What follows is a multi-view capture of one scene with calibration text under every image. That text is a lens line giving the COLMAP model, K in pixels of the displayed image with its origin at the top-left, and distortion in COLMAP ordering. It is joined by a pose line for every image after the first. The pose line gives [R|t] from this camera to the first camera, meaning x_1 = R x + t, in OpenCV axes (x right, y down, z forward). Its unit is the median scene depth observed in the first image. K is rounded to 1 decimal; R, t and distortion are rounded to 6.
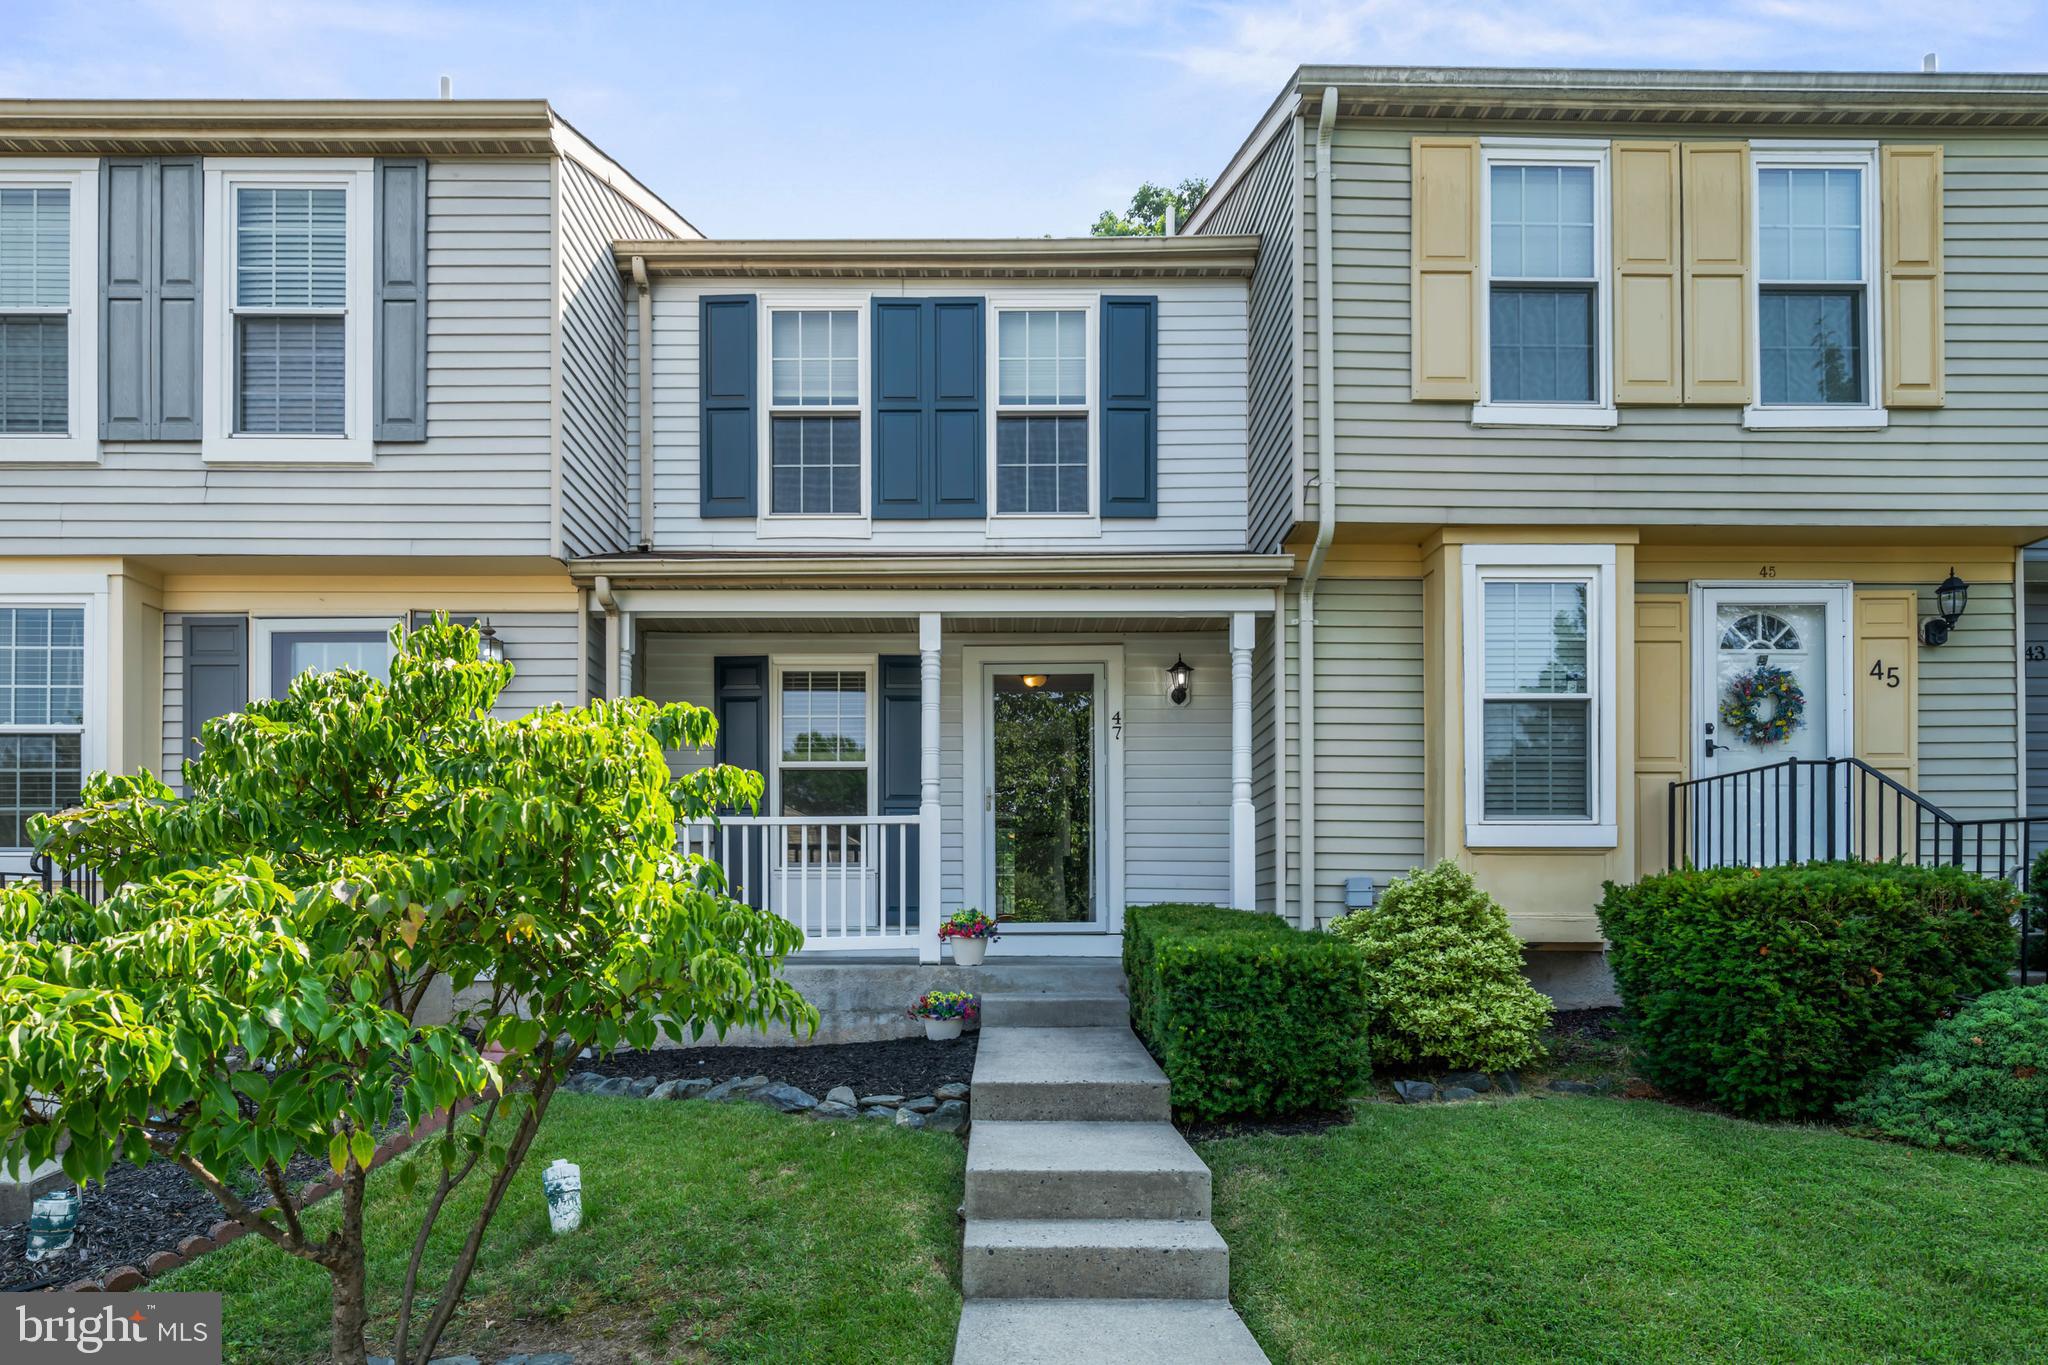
lens RADIAL K [[1060.3, 0, 976.5], [0, 1060.3, 914.0], [0, 0, 1]] dist [-0.000569, 0.000624]
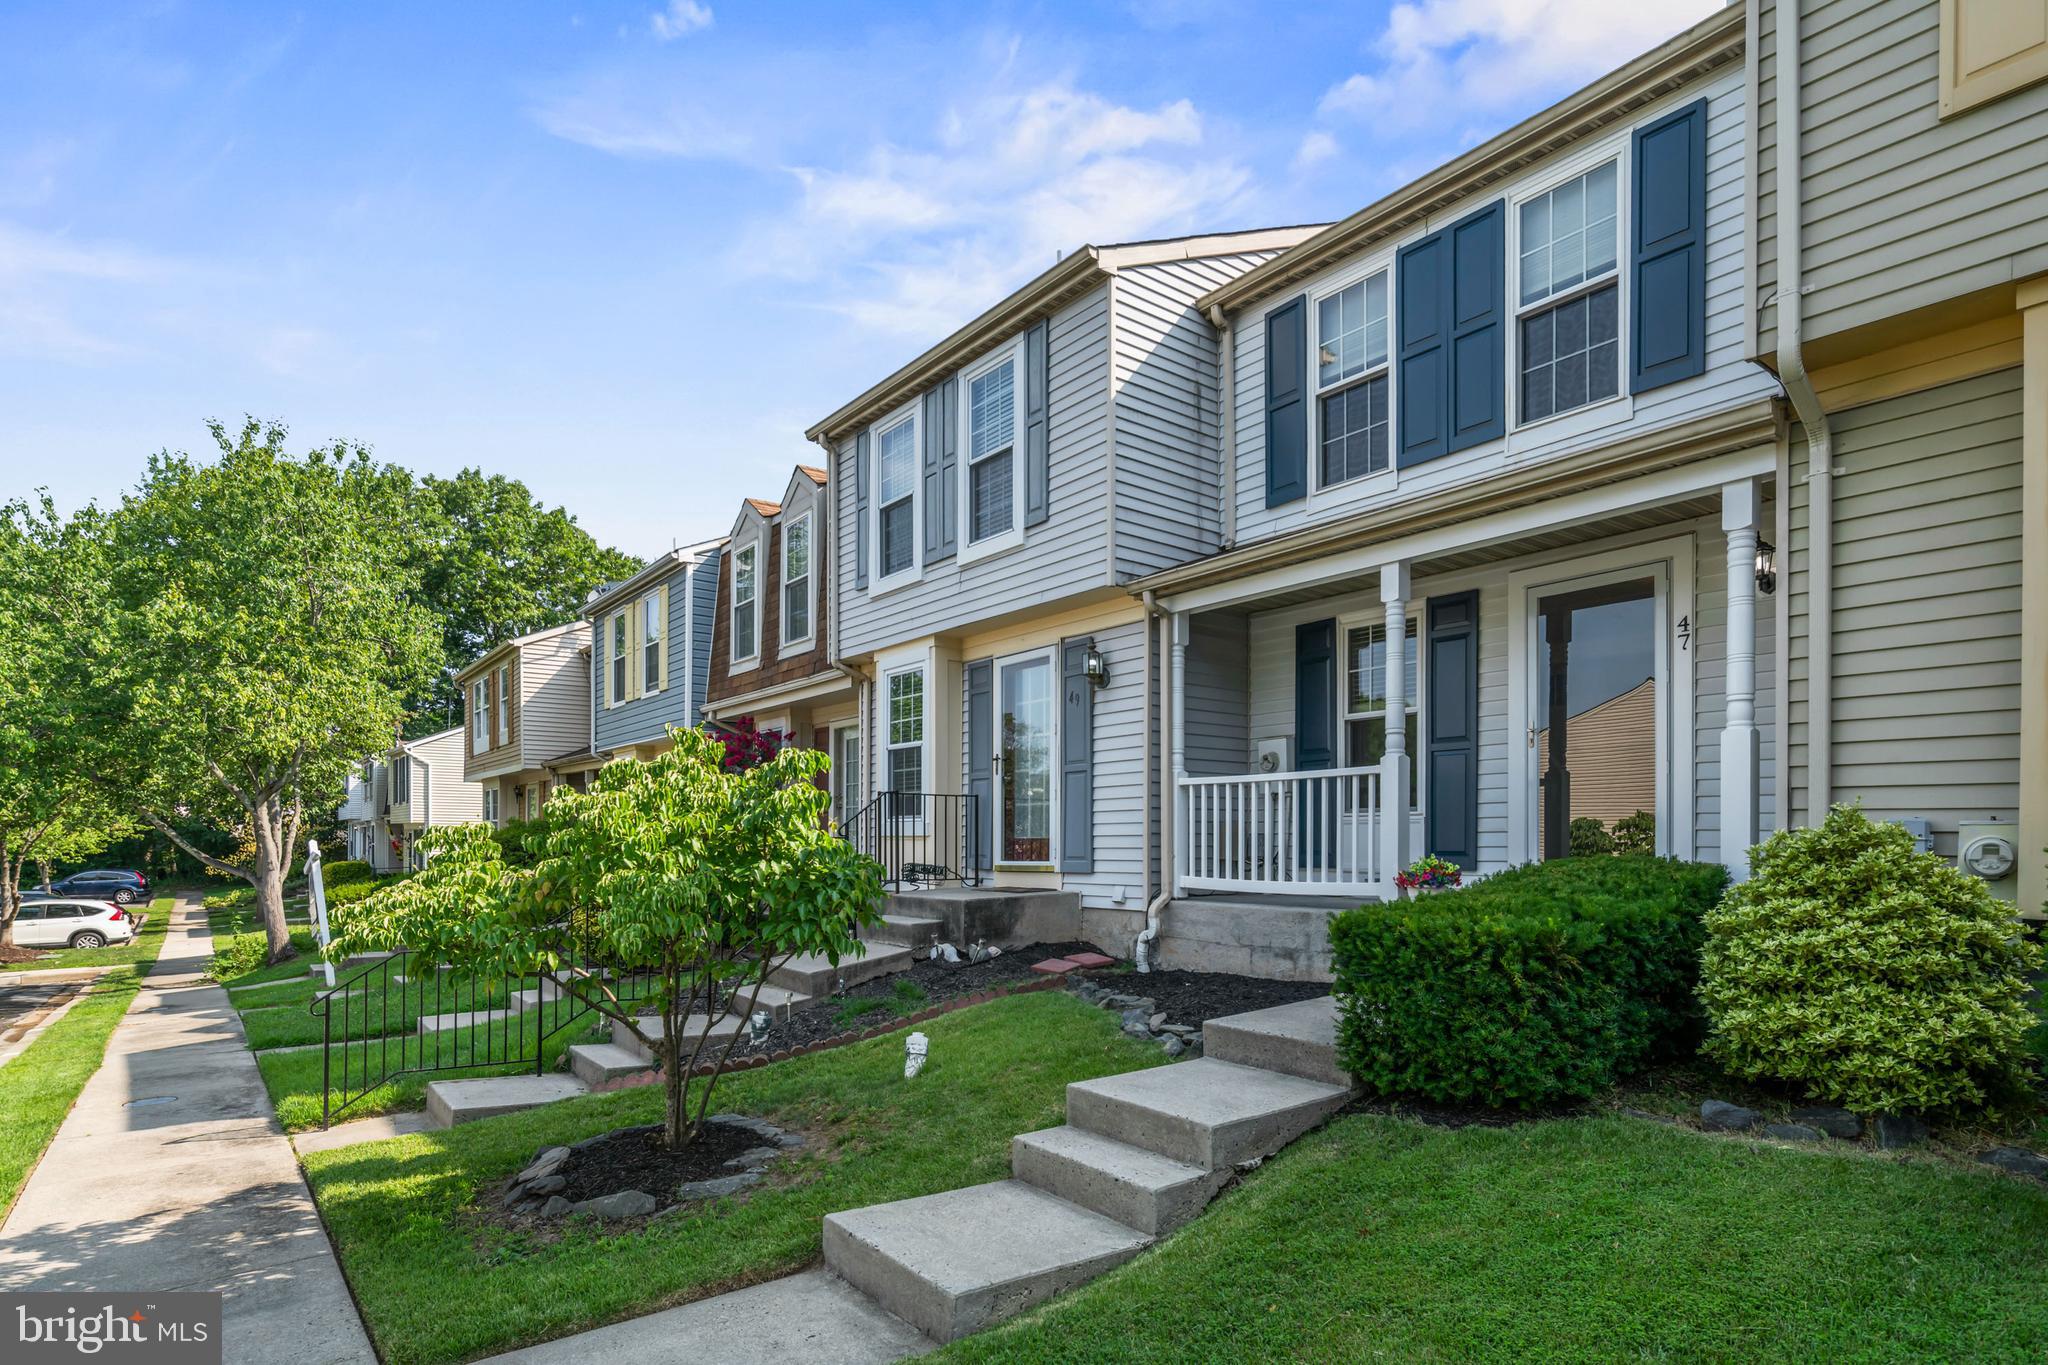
lens RADIAL K [[1060.3, 0, 1082.6], [0, 1060.3, 839.9], [0, 0, 1]] dist [-0.000569, 0.000624]
pose [[0.638307, -0.000253, -0.769782, 0.566575], [0.006696, 0.999964, 0.005224, -0.029752], [0.769753, -0.008489, 0.638286, 0.135075]]
